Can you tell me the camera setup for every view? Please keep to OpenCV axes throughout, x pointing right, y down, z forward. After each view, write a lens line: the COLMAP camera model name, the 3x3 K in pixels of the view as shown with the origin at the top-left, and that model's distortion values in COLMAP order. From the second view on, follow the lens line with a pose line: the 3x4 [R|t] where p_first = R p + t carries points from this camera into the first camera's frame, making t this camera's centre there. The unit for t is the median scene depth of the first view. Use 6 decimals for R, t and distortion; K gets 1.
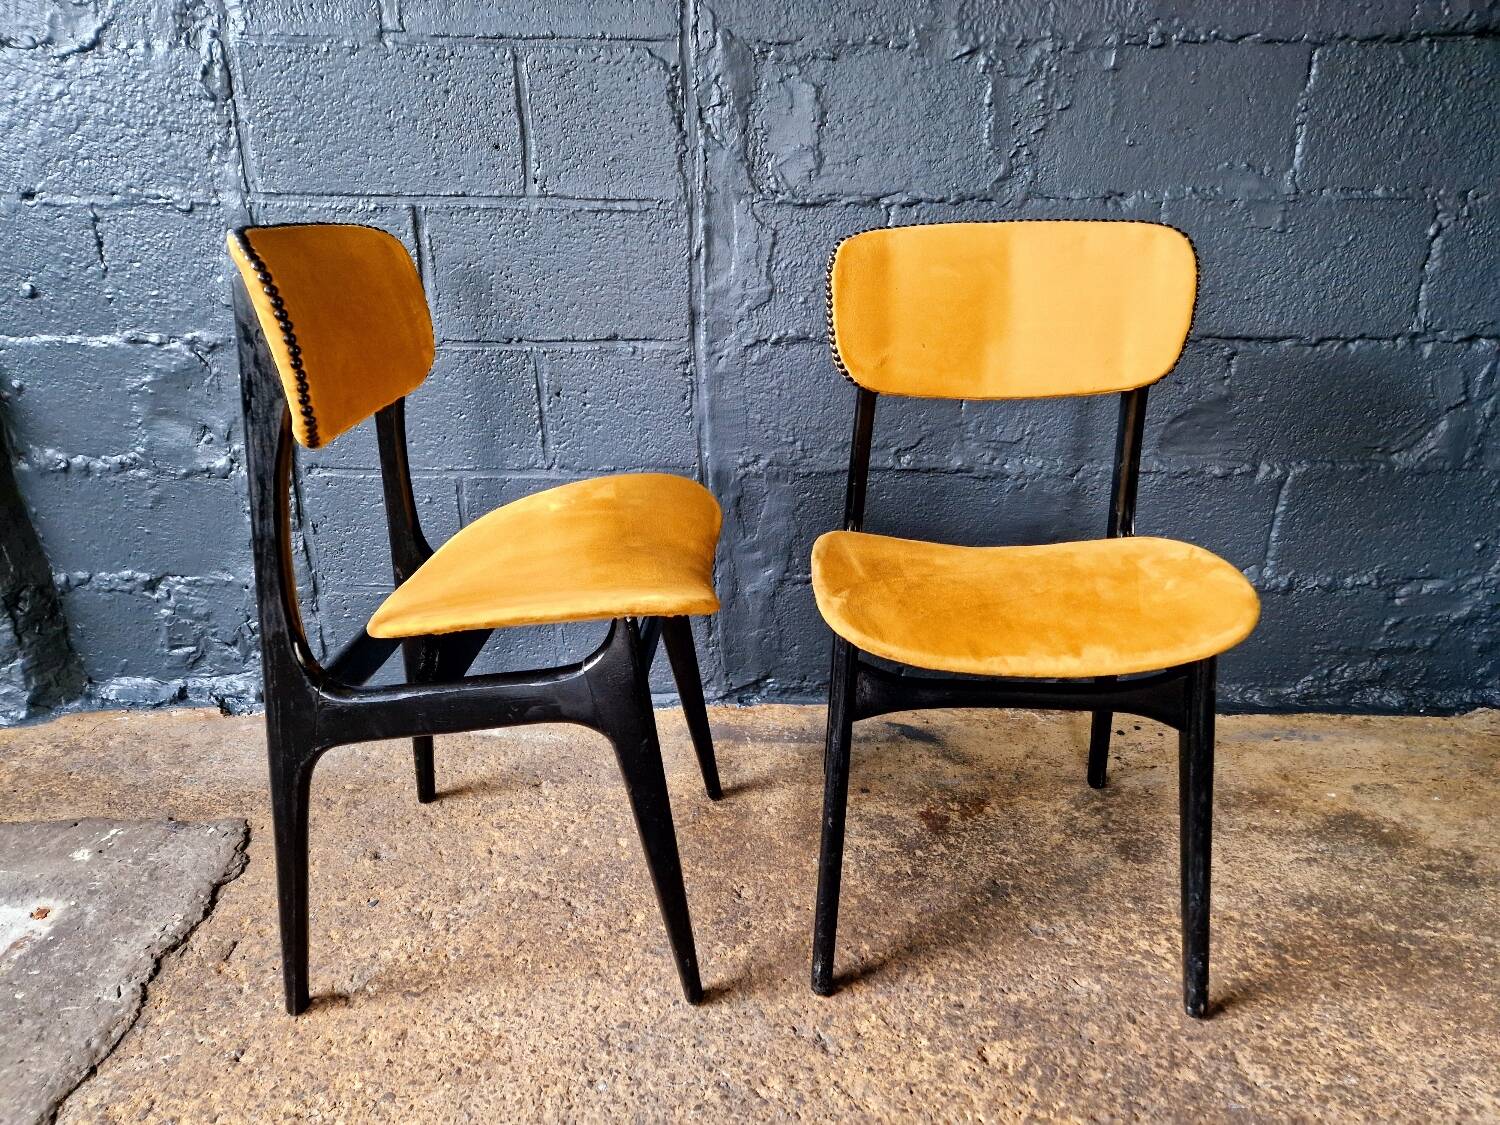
lens RADIAL K [[1011.5, 0, 748.1], [0, 1011.5, 568.2], [0, 0, 1]] dist [0.068360, -0.060733]
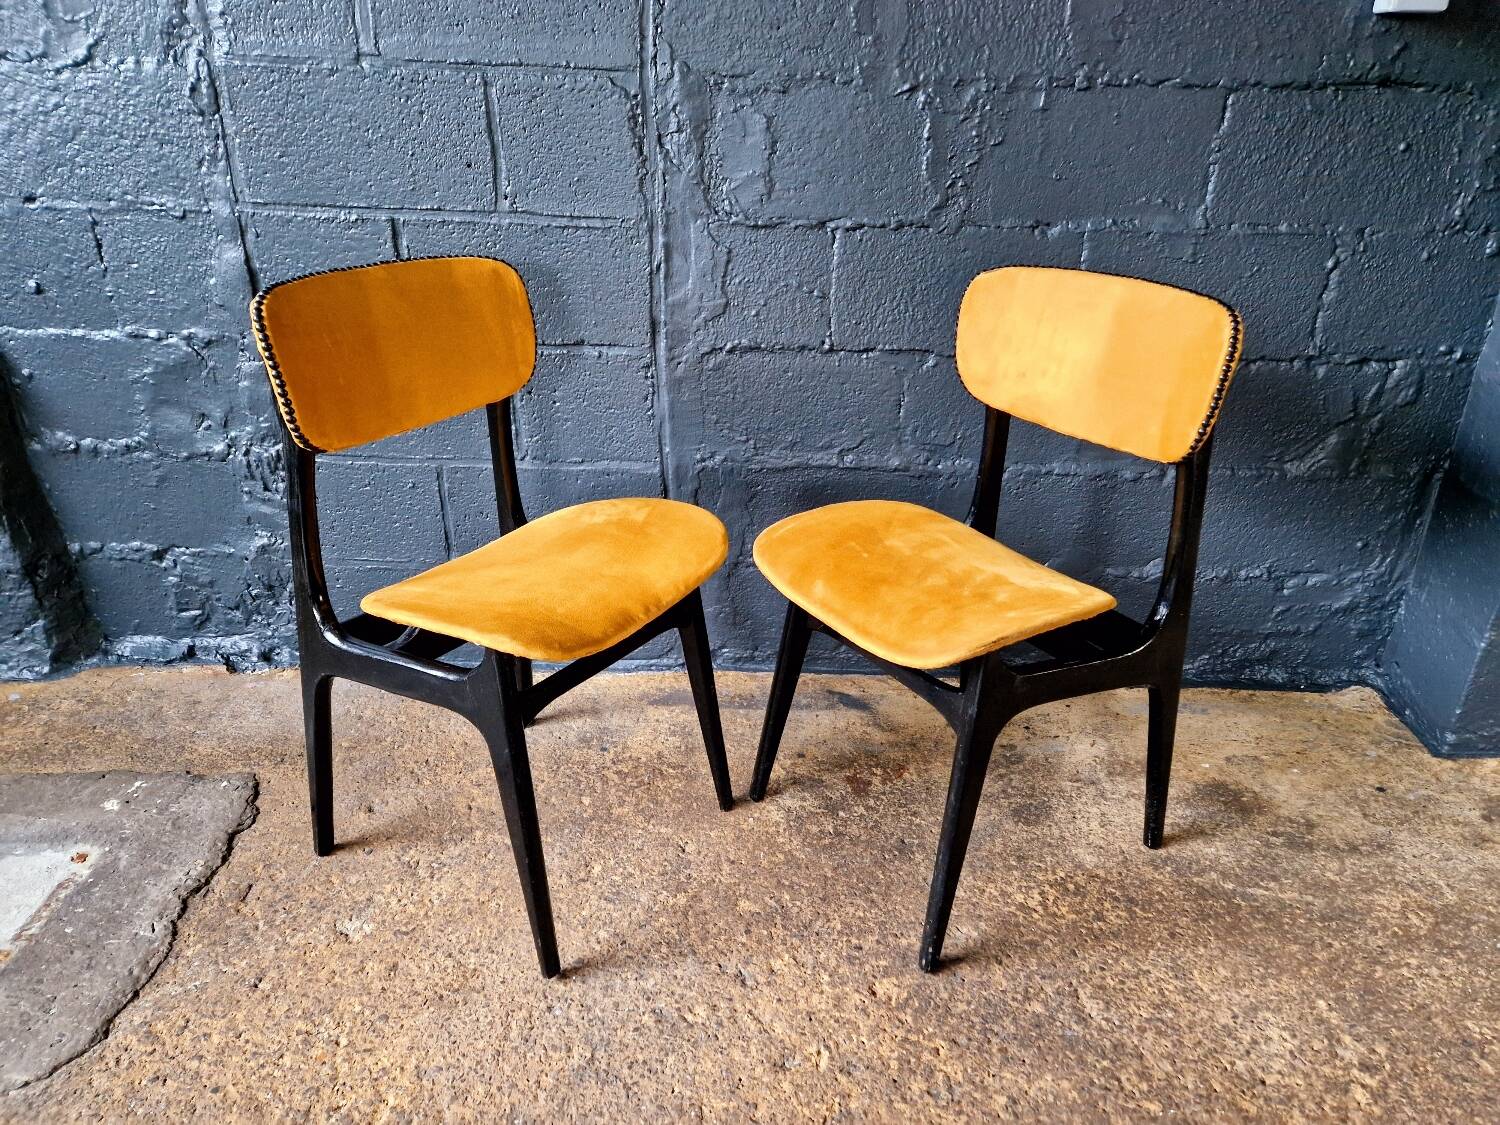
lens RADIAL K [[1009.9, 0, 755.6], [0, 1009.9, 581.9], [0, 0, 1]] dist [0.070872, -0.063204]
pose [[0.999773, 0.017568, 0.012083, 0.048466], [-0.018734, 0.994361, 0.104379, -0.095480], [-0.010181, -0.104582, 0.994464, -0.112691]]
